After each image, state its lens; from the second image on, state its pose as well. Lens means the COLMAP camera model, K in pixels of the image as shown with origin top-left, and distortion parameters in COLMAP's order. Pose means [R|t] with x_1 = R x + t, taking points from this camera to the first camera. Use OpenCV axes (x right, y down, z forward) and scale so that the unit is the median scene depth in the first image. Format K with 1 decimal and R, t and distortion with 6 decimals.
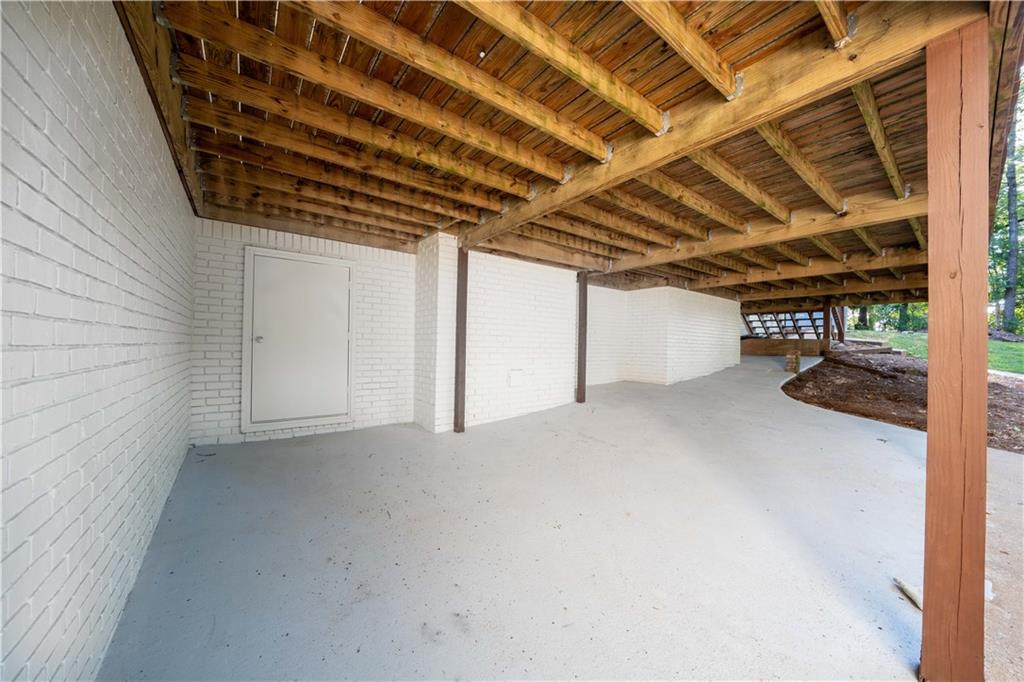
lens RADIAL K [[350.8, 0, 512.0], [0, 350.8, 341.0], [0, 0, 1]] dist [-0.027039, 0.003321]
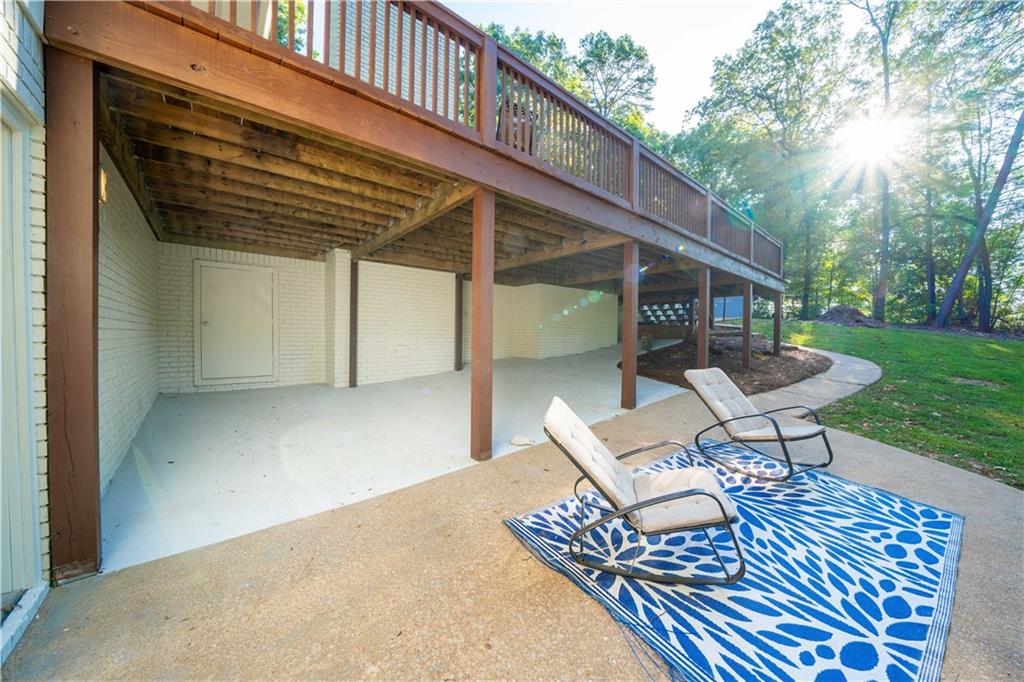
lens RADIAL K [[350.8, 0, 512.0], [0, 350.8, 341.0], [0, 0, 1]] dist [-0.027039, 0.003321]
pose [[0.998143, -0.005452, 0.060666, 0.423439], [0.003692, 0.999570, 0.029083, 0.029085], [-0.060799, -0.028805, 0.997734, -0.478148]]
